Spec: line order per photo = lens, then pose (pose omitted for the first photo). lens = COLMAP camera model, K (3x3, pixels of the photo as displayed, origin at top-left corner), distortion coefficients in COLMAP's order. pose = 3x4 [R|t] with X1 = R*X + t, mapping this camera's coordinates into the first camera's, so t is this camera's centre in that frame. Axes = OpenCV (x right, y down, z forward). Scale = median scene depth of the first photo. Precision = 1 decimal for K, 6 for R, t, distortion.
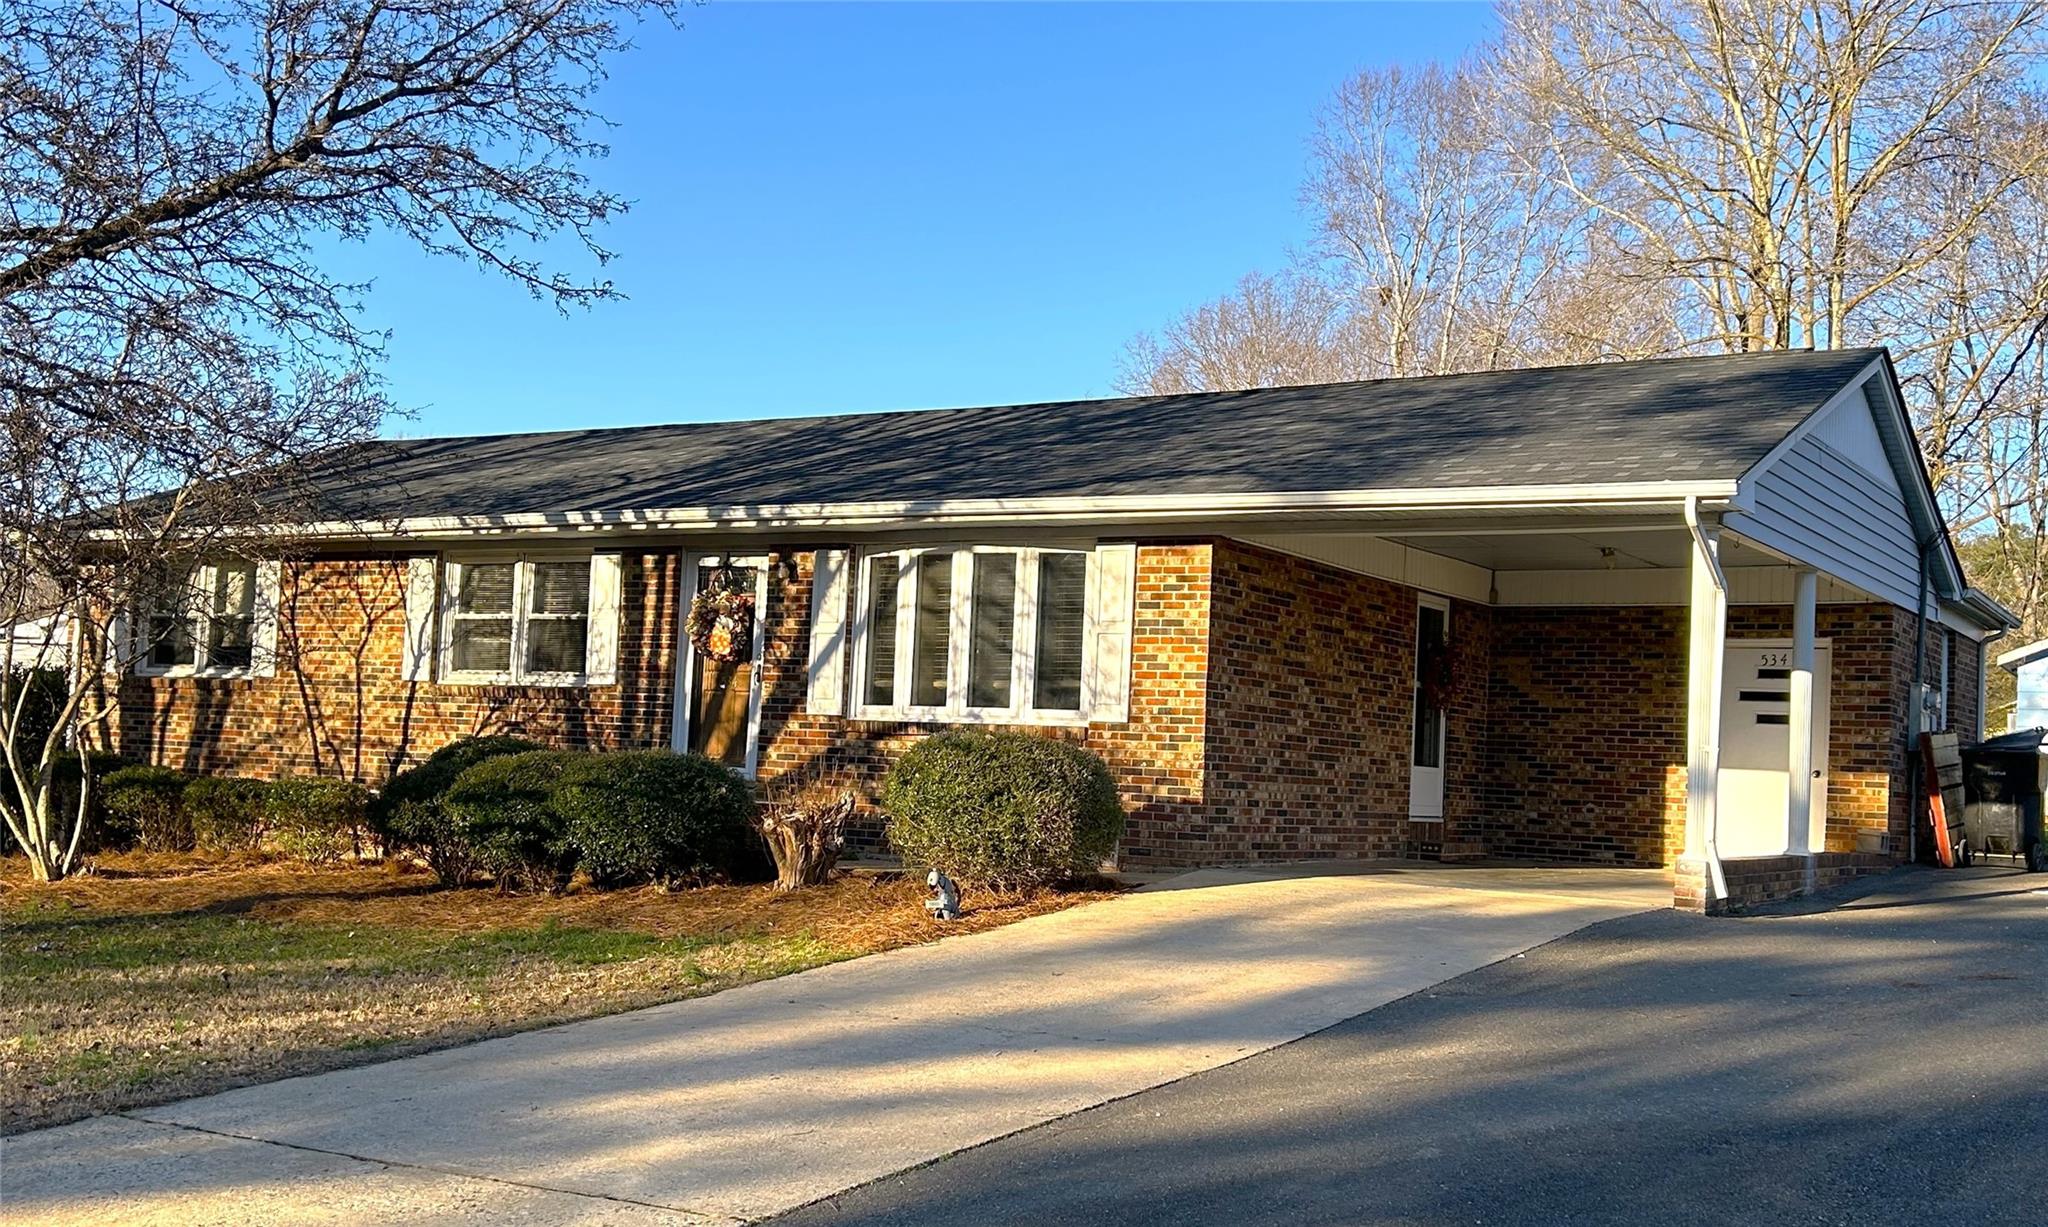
lens RADIAL K [[1981.0, 0, 1099.7], [0, 1981.0, 654.1], [0, 0, 1]] dist [0.081592, 0.004151]
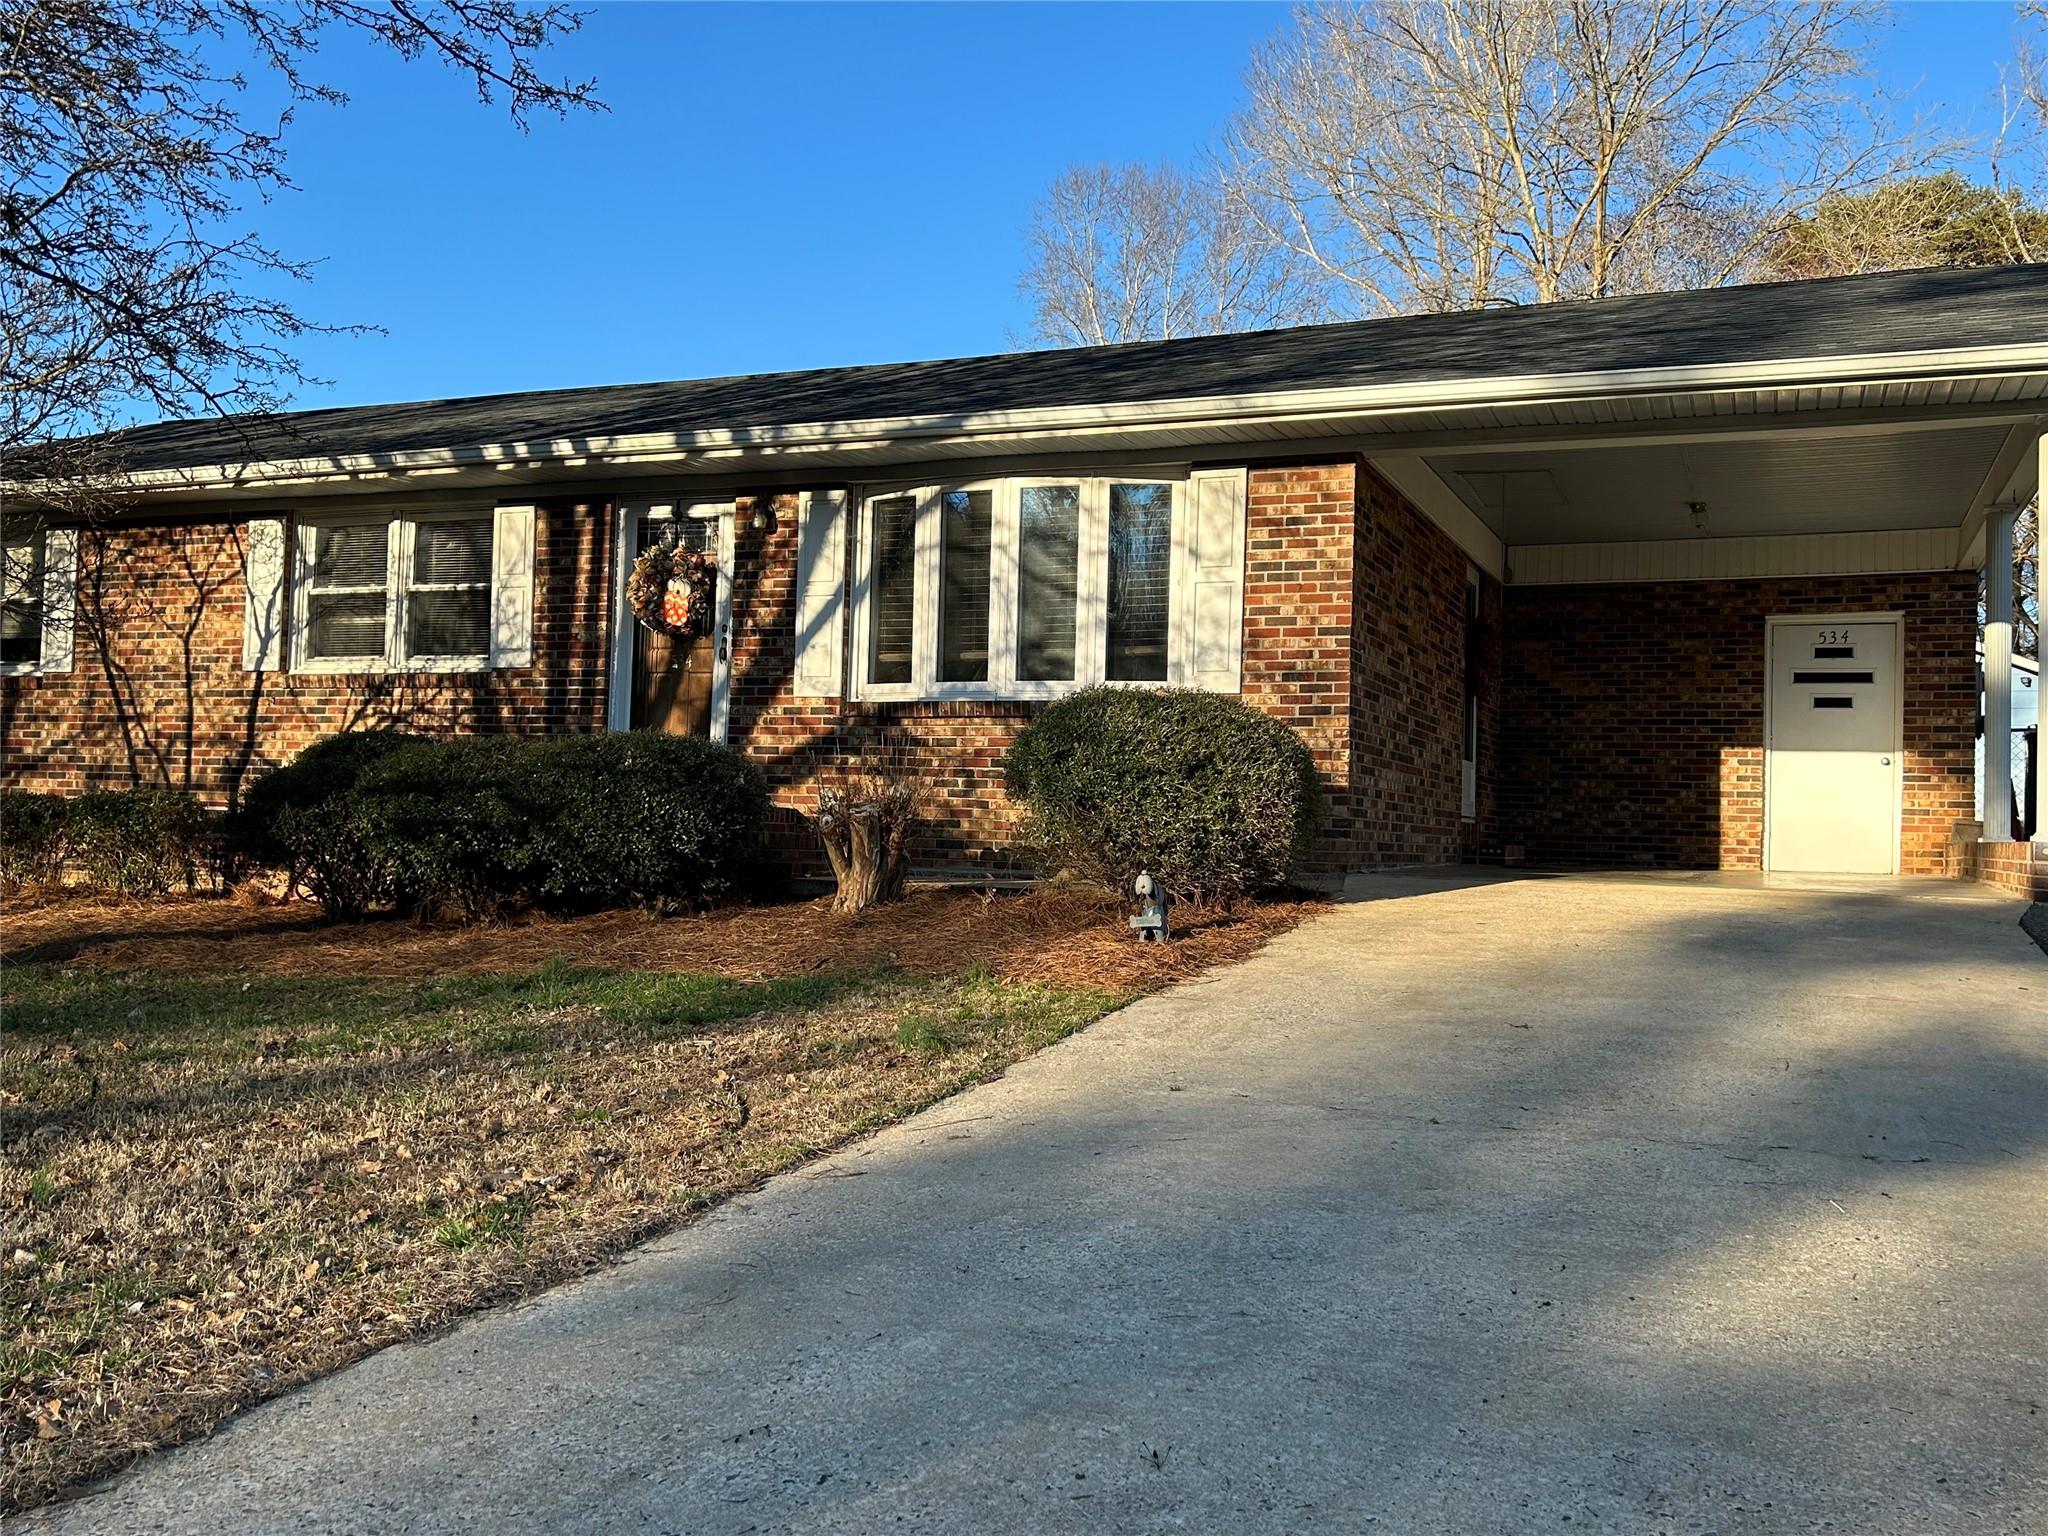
lens RADIAL K [[1738.8, 0, 1024.0], [0, 1738.8, 768.0], [0, 0, 1]] dist [0.023846, -0.004082]
pose [[0.991021, -0.012043, 0.133165, -0.138290], [0.007768, 0.999439, 0.032571, 0.034599], [-0.133483, -0.031244, 0.990559, 0.269523]]
